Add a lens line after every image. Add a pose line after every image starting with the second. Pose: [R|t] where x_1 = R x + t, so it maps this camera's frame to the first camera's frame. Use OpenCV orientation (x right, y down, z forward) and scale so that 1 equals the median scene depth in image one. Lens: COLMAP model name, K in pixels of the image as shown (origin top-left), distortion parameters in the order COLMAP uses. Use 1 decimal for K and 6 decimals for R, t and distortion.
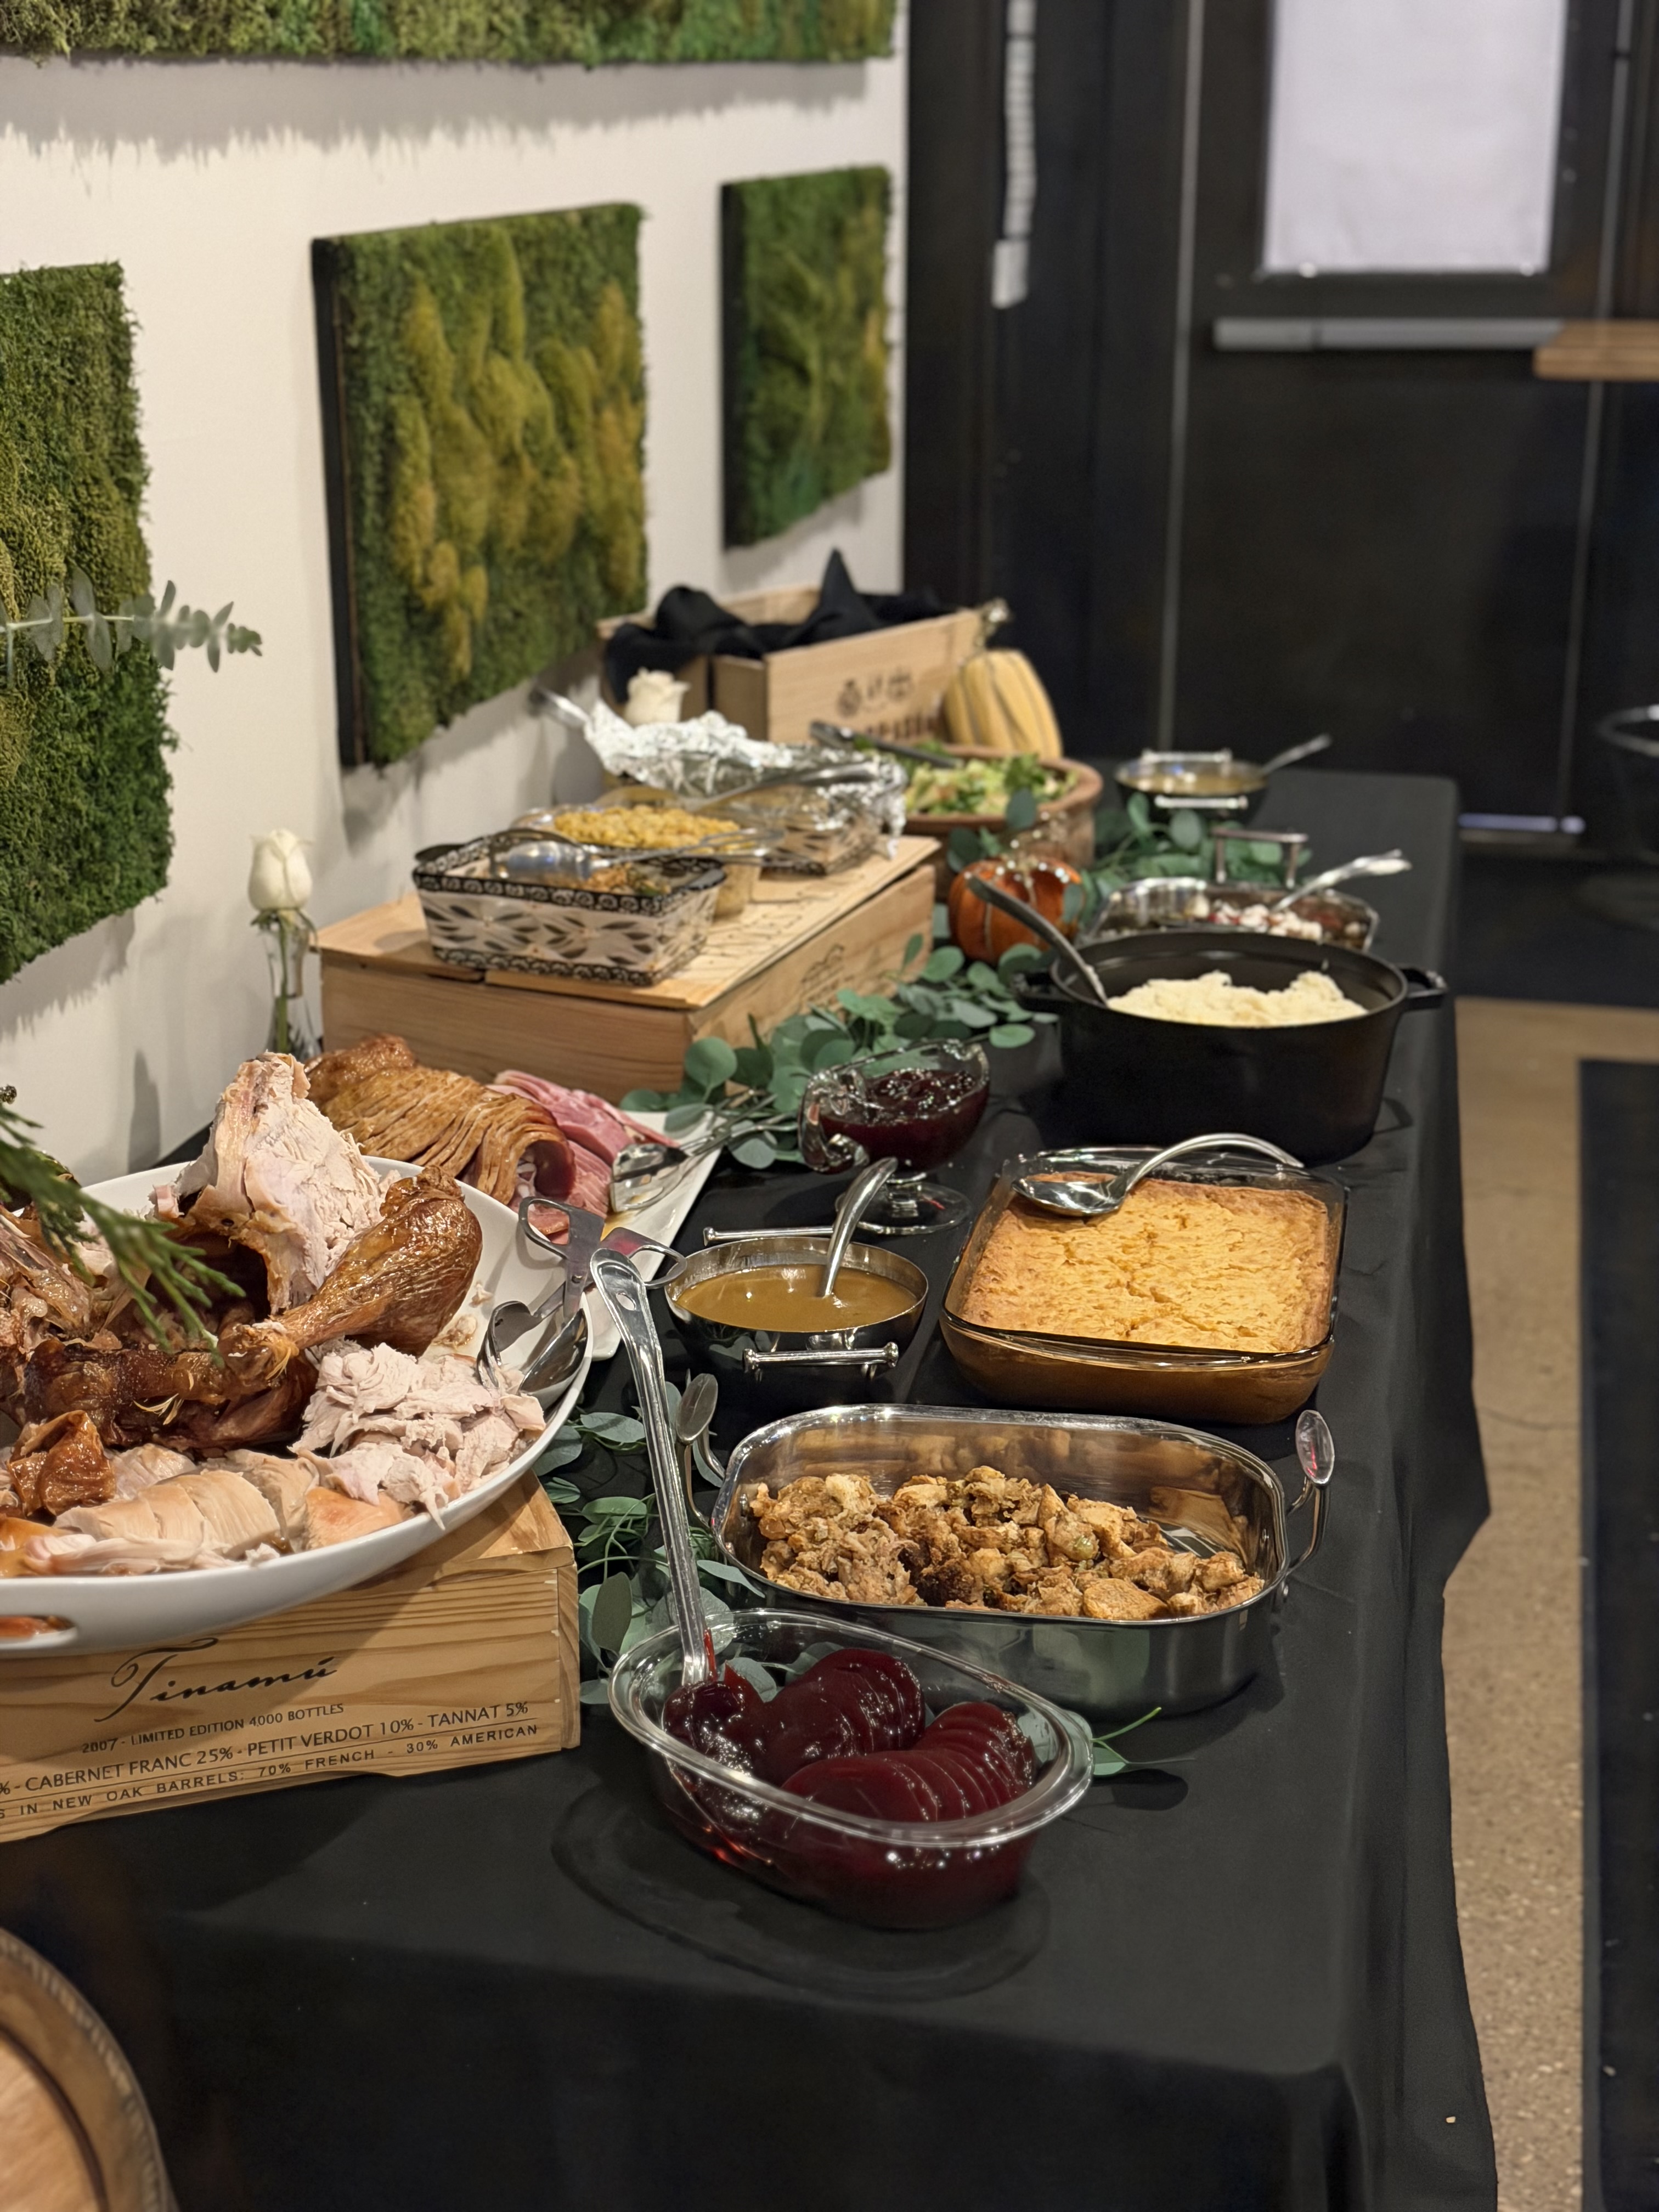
lens RADIAL K [[3033.6, 0, 828.5], [0, 3033.6, 1163.3], [0, 0, 1]] dist [0.184184, -0.386371]
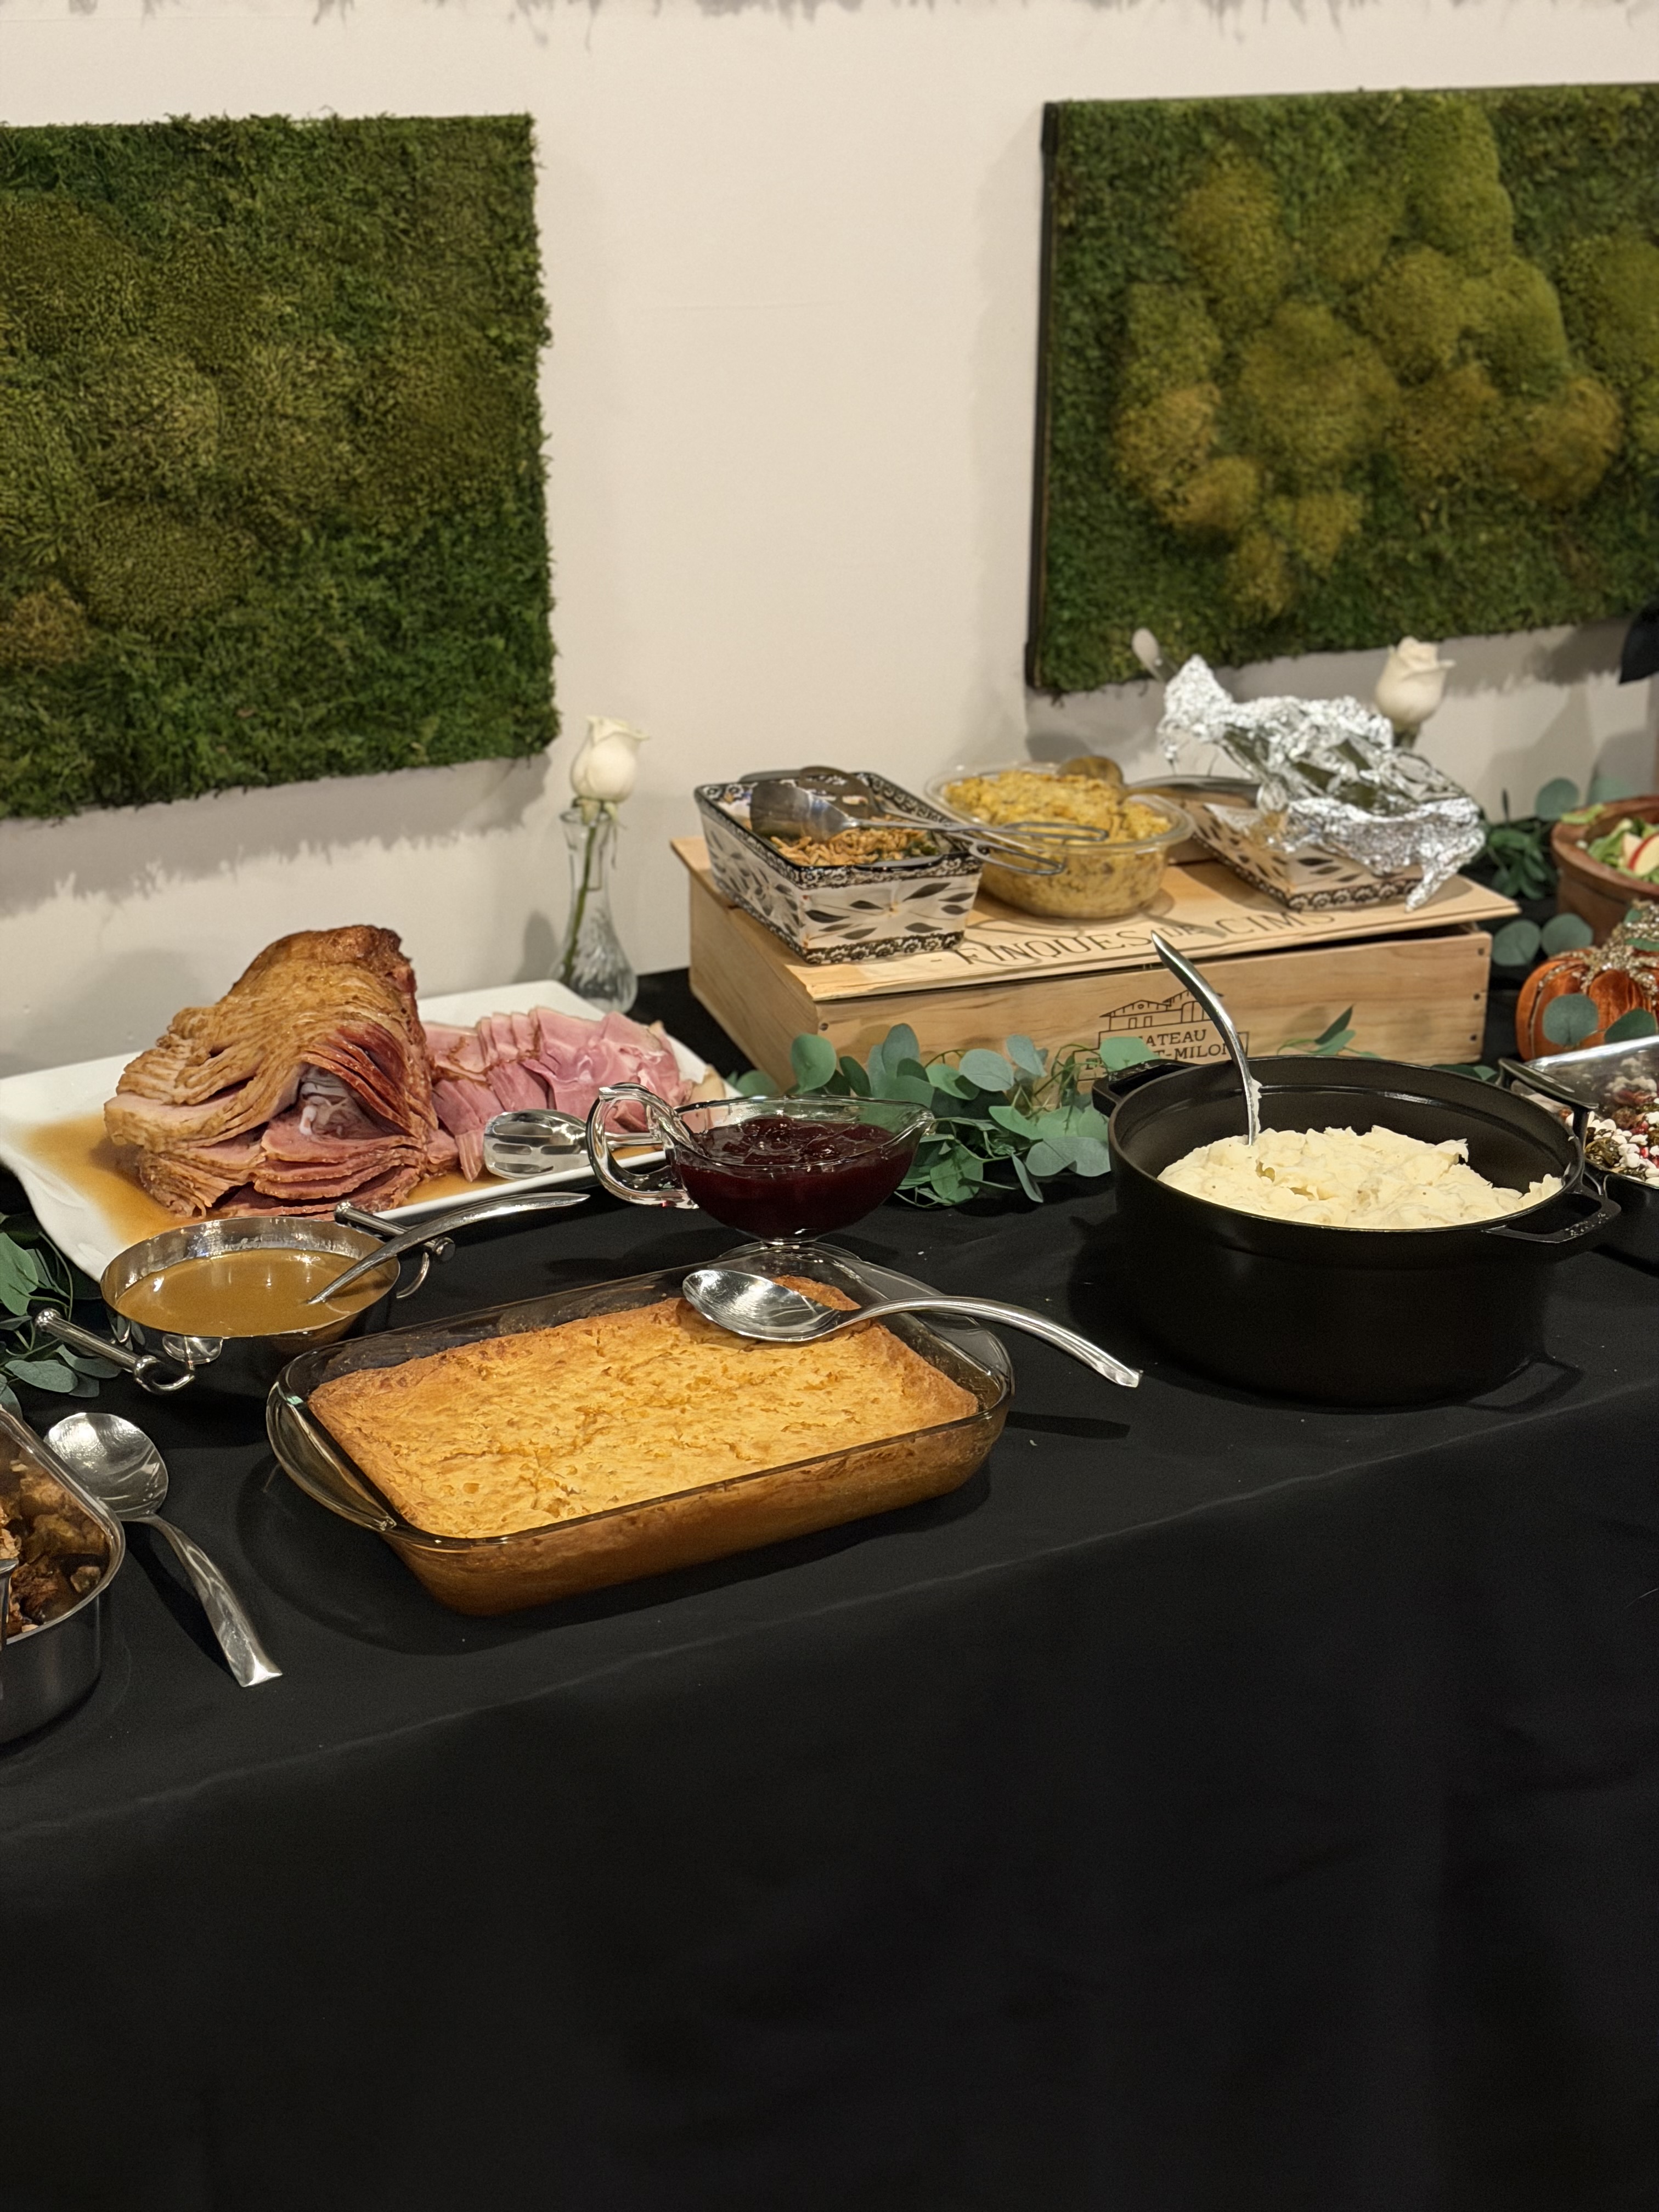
lens RADIAL K [[3033.6, 0, 828.5], [0, 3033.6, 1163.3], [0, 0, 1]] dist [0.184184, -0.386371]
pose [[0.642391, 0.284767, -0.711506, 0.575224], [-0.254340, 0.955002, 0.152588, -0.135883], [0.722942, 0.082943, 0.685912, 0.390906]]
